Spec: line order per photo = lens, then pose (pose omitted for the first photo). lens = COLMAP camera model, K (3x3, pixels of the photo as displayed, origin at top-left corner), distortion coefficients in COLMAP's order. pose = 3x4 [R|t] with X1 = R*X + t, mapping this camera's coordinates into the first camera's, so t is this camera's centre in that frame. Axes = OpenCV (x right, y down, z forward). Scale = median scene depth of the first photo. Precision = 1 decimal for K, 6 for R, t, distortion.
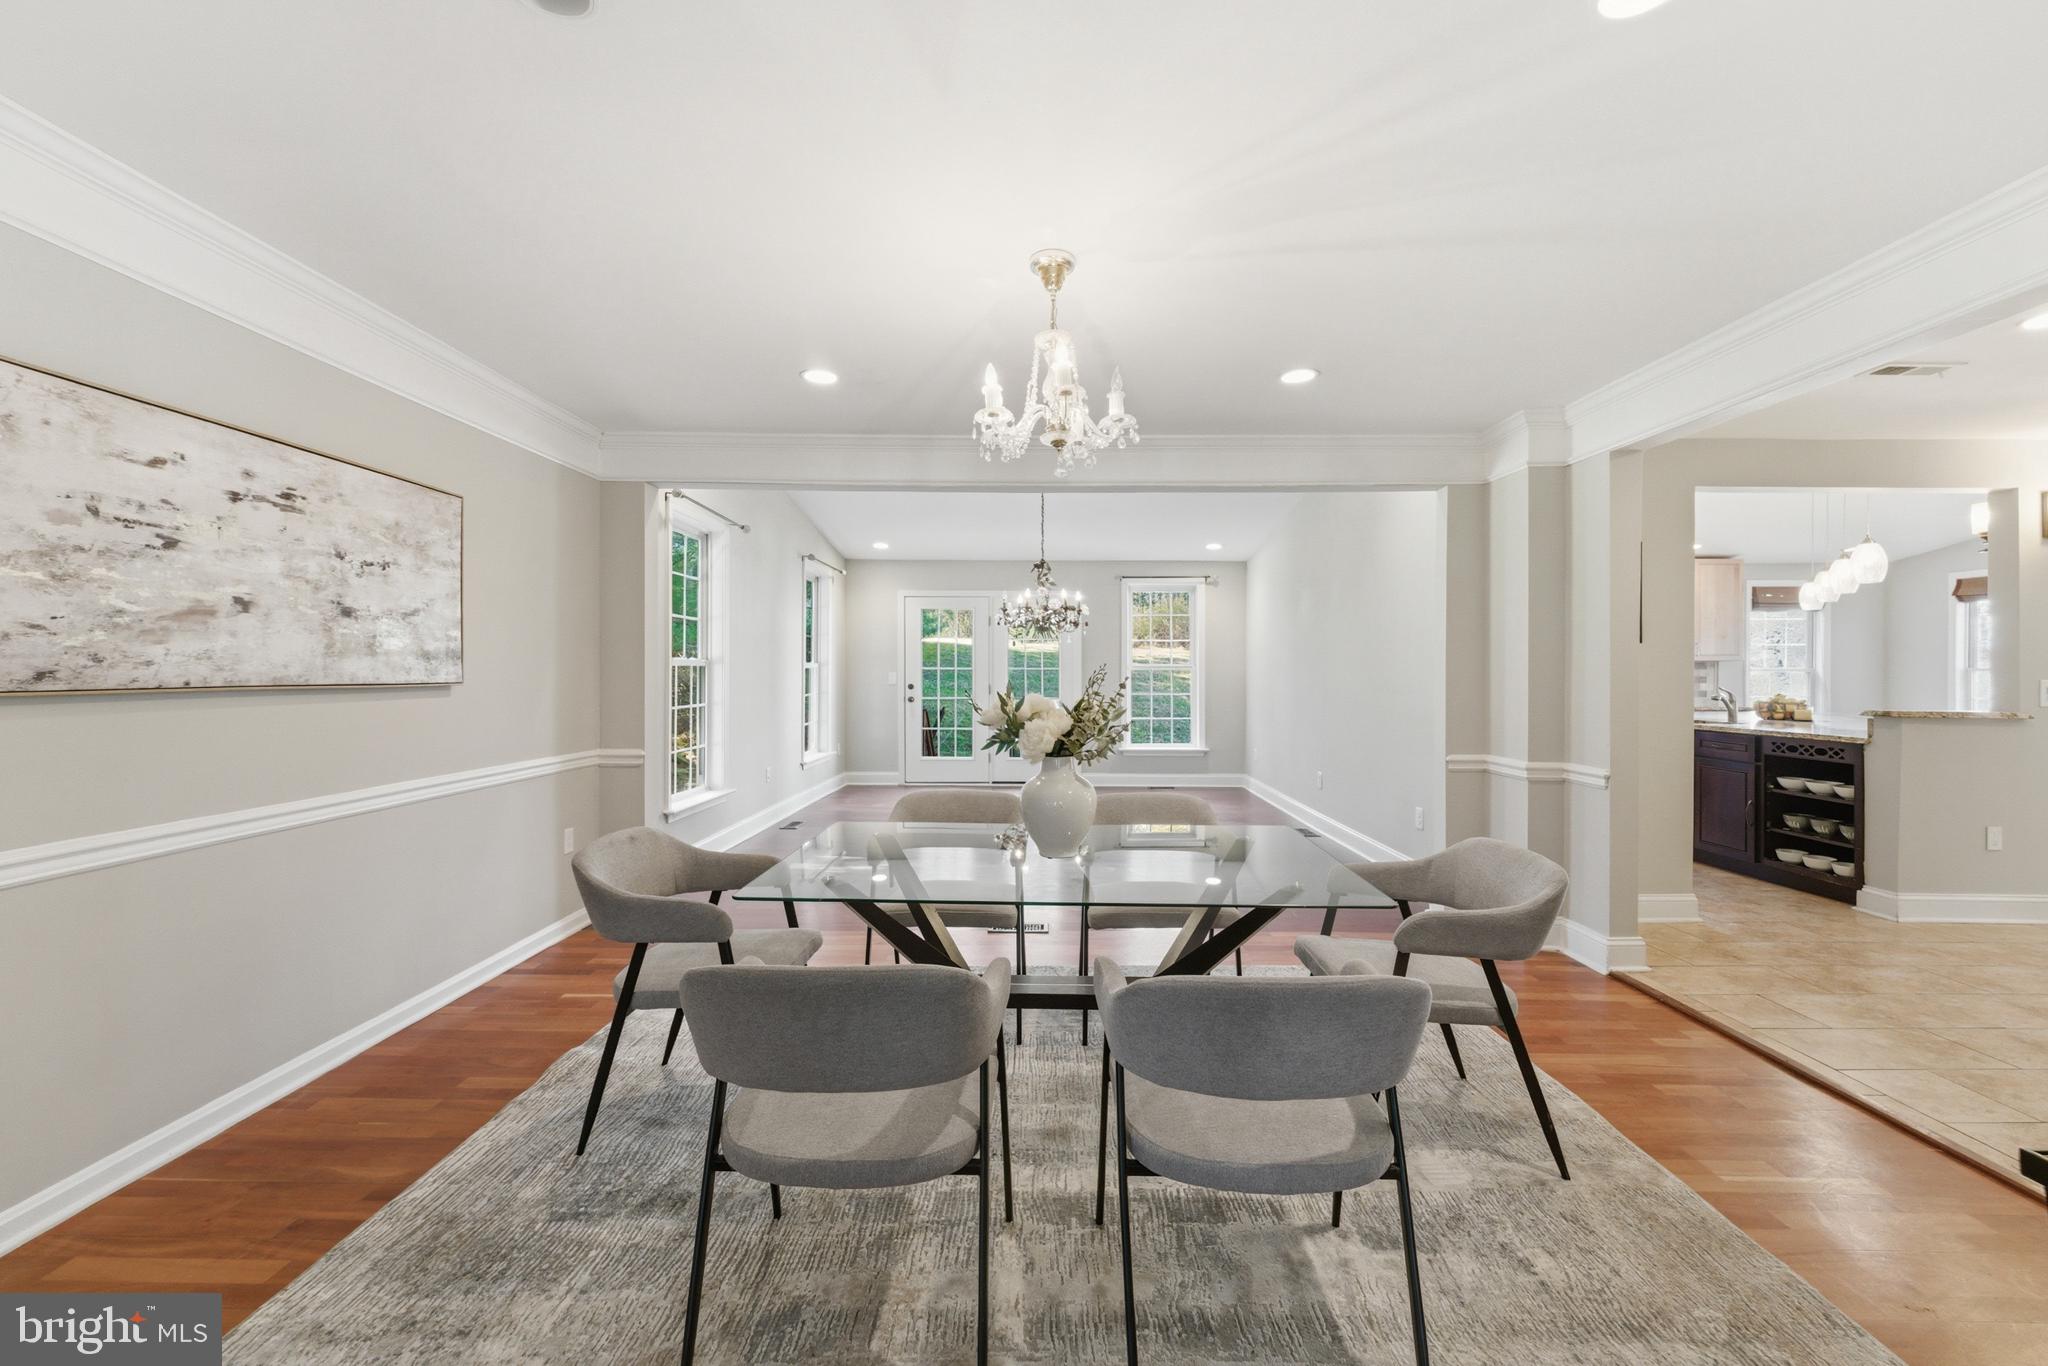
lens RADIAL K [[830.5, 0, 1018.9], [0, 830.5, 675.2], [0, 0, 1]] dist [-0.000492, 0.000222]
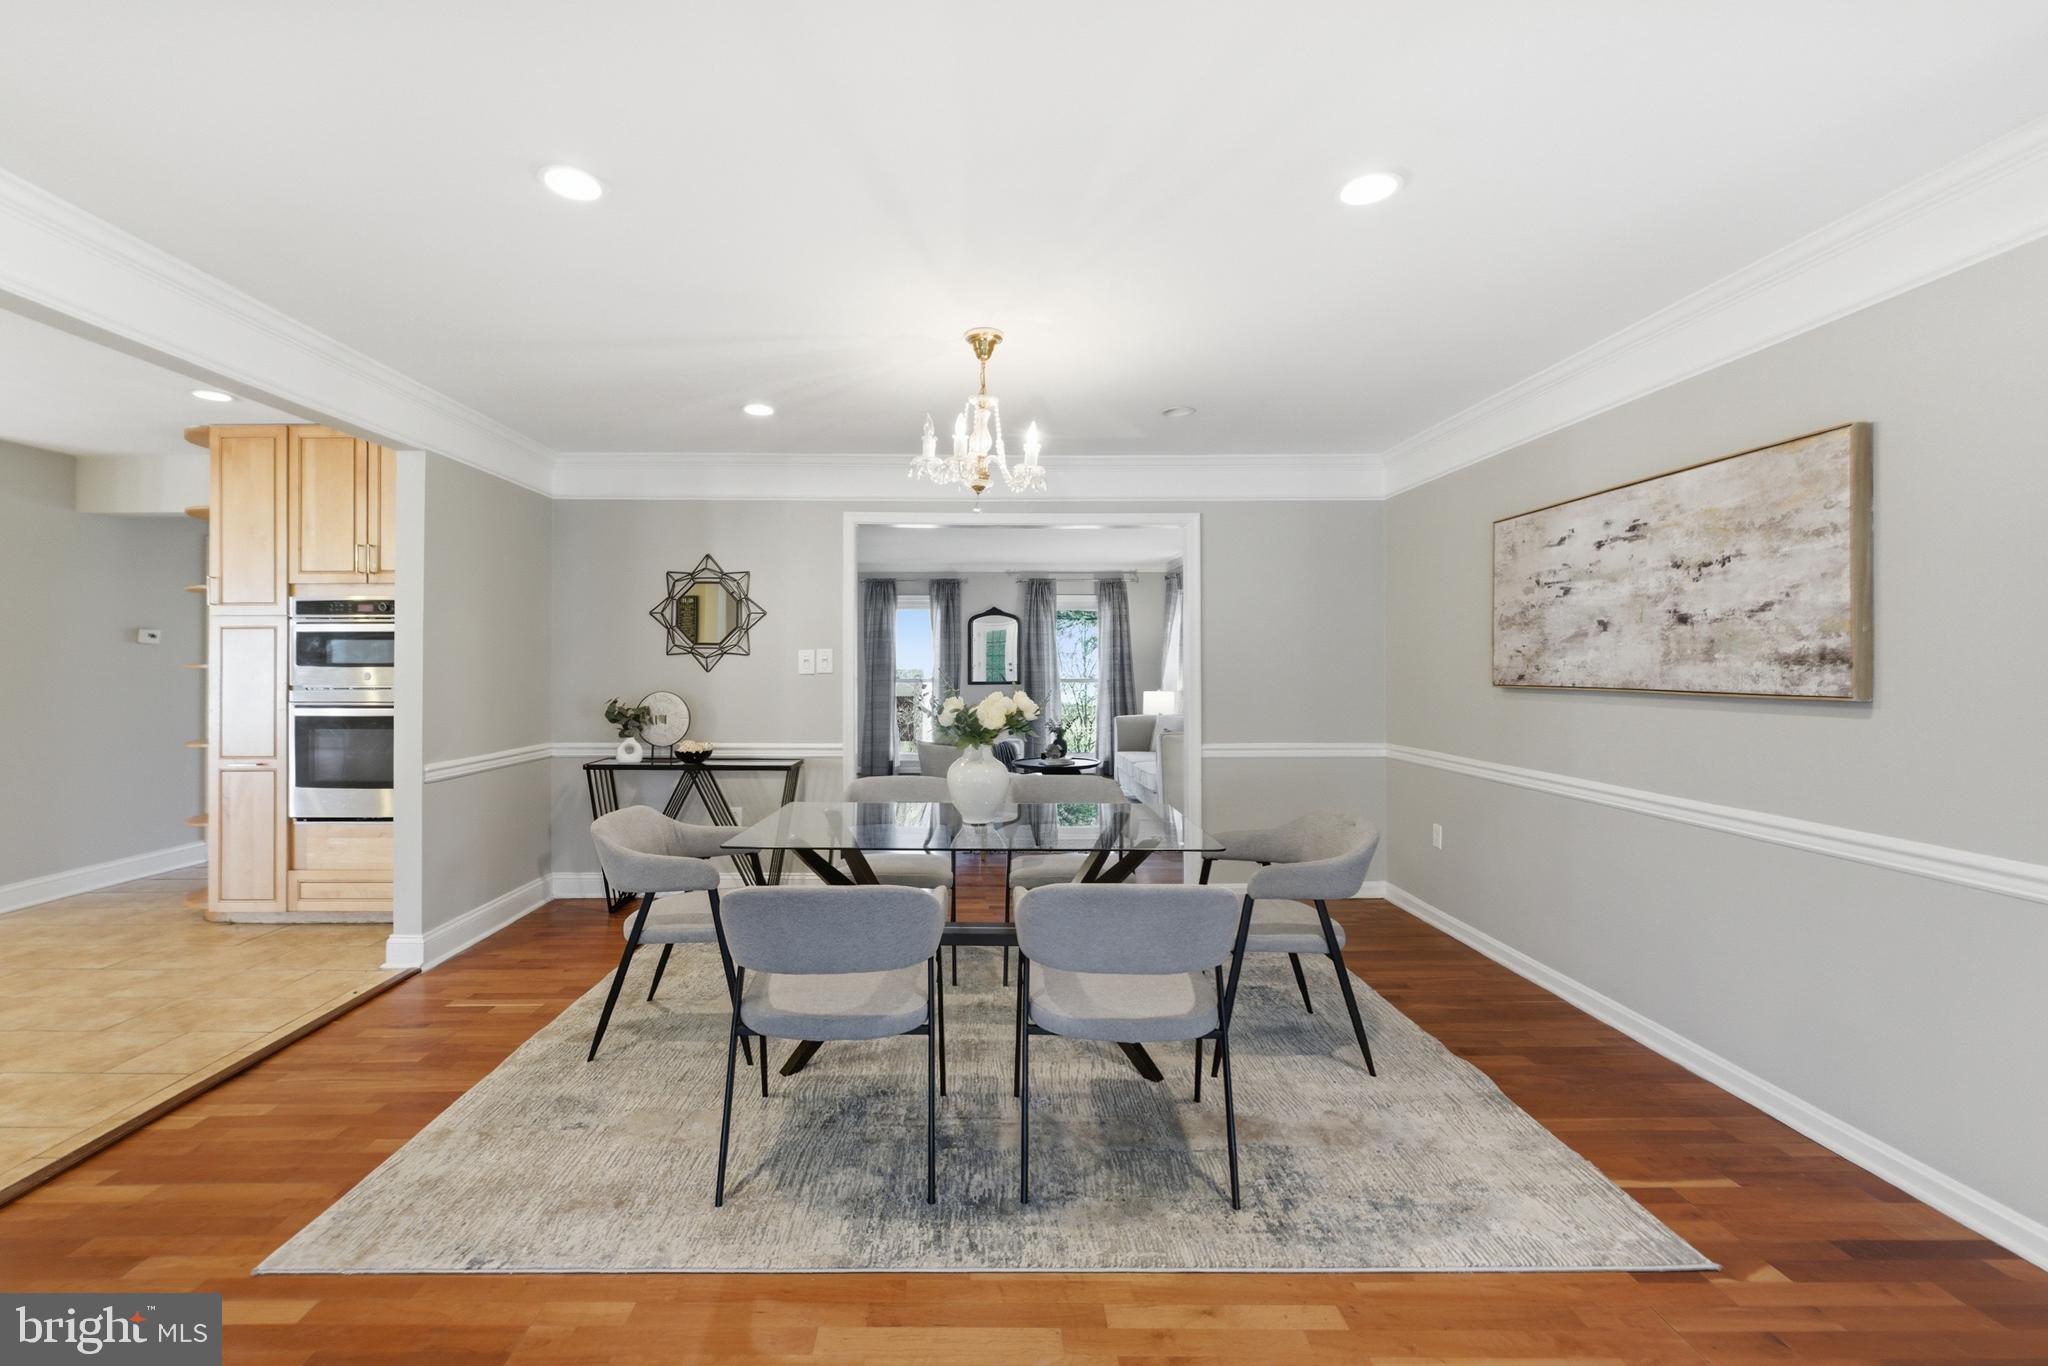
lens RADIAL K [[863.0, 0, 973.8], [0, 863.0, 661.1], [0, 0, 1]] dist [-0.001246, 0.000142]
pose [[-0.999801, -0.004079, -0.019521, 0.072566], [-0.004082, 0.999992, 0.000154, -0.023107], [0.019520, 0.000234, -0.999809, 2.128179]]
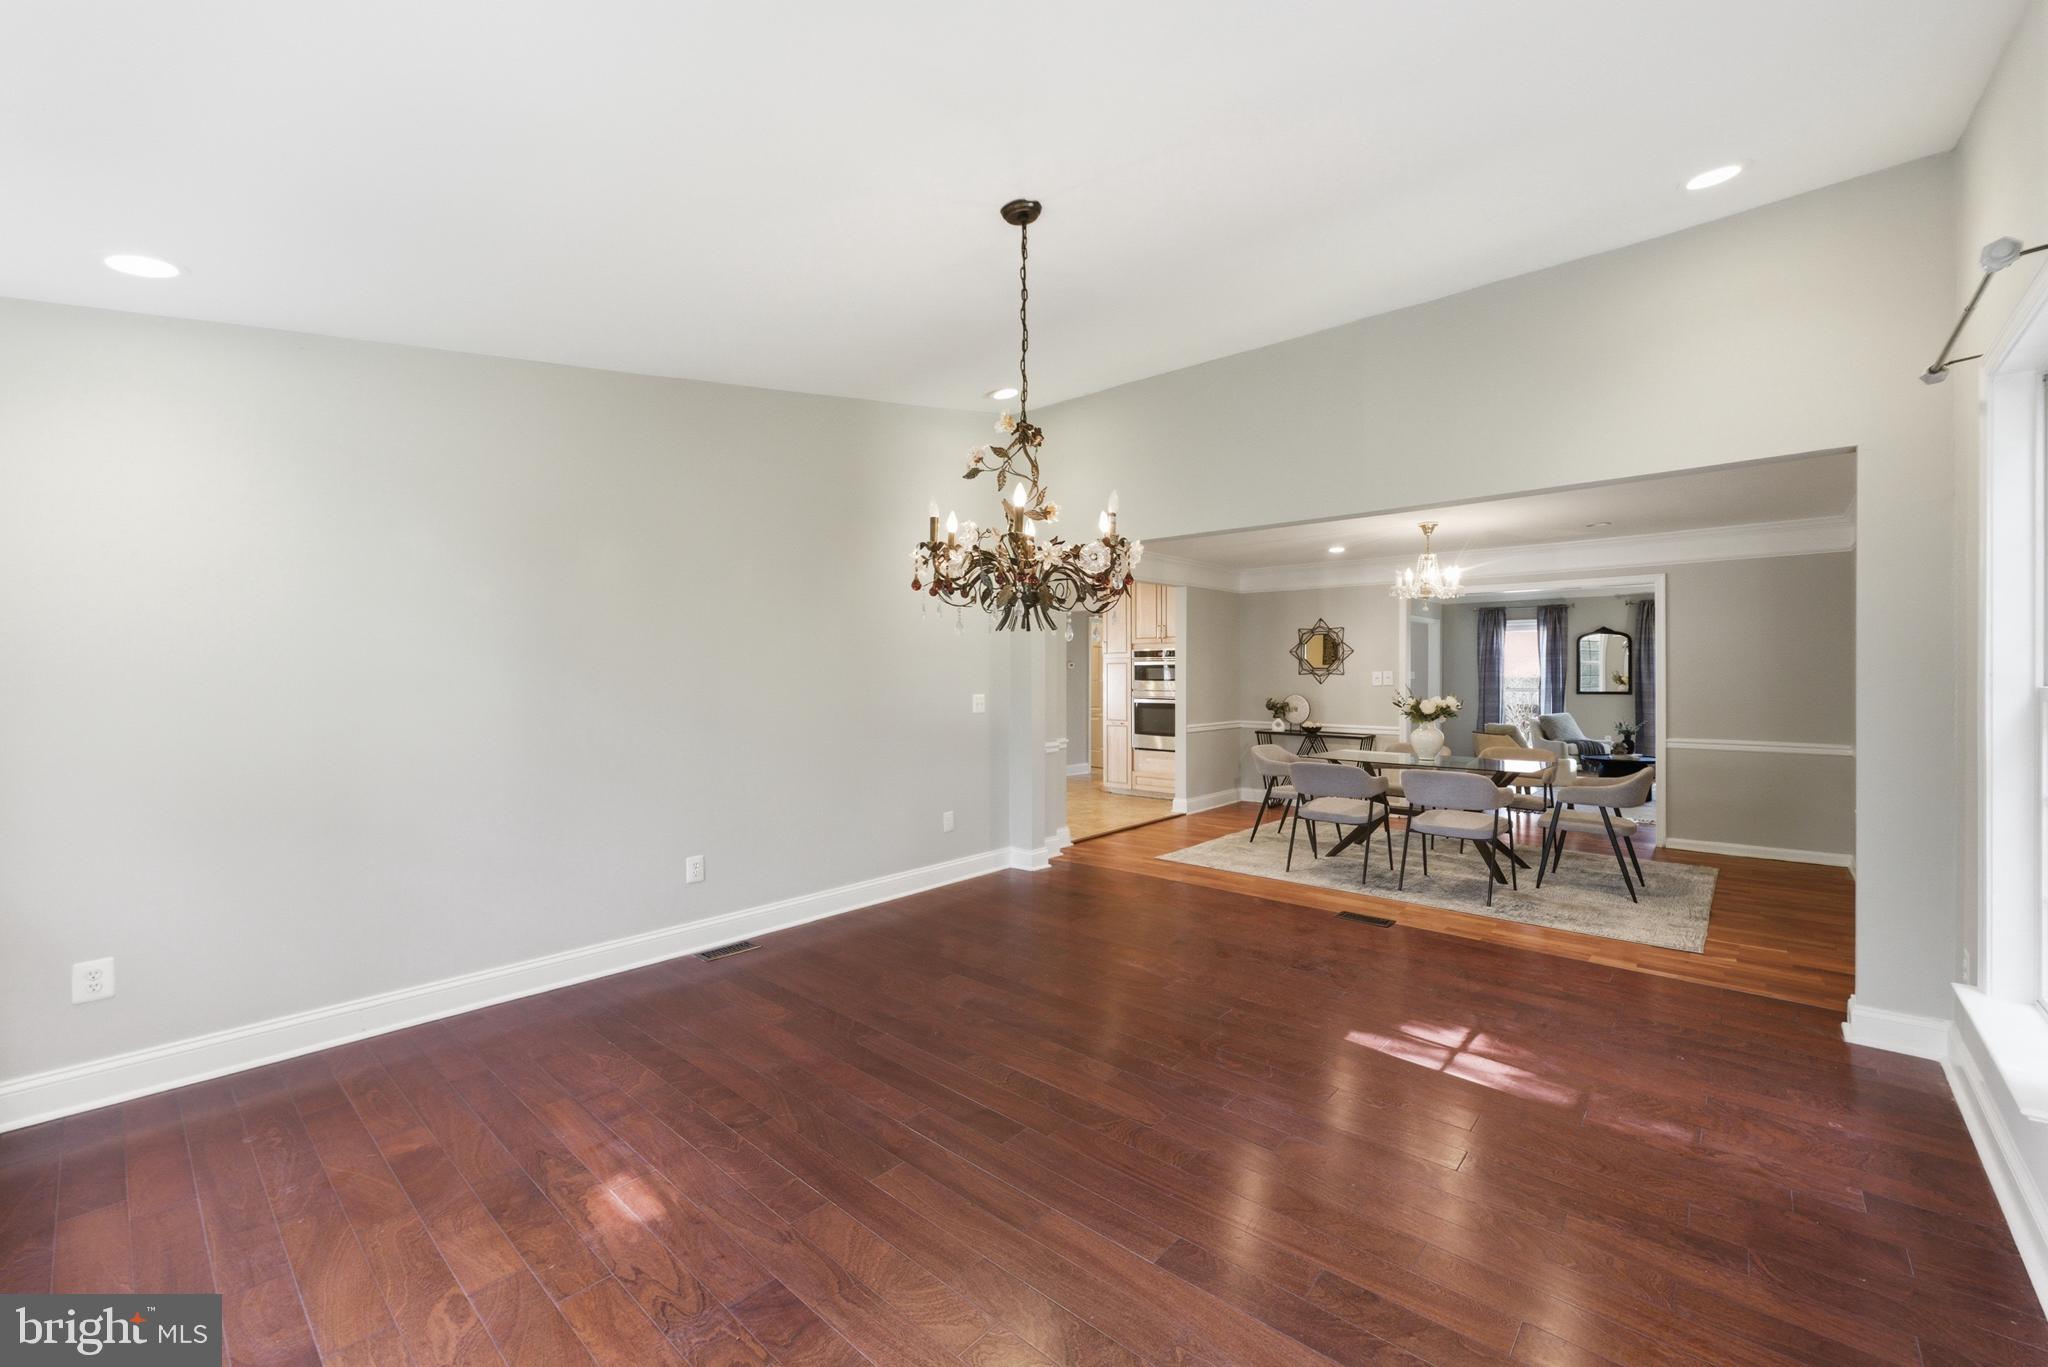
lens RADIAL K [[830.5, 0, 1018.9], [0, 830.5, 675.7], [0, 0, 1]] dist [-0.000492, 0.000222]
pose [[-0.757467, -0.004738, 0.652856, -0.632927], [0.002914, 0.999939, 0.010638, -0.068602], [-0.652867, 0.009960, -0.757407, 3.512298]]
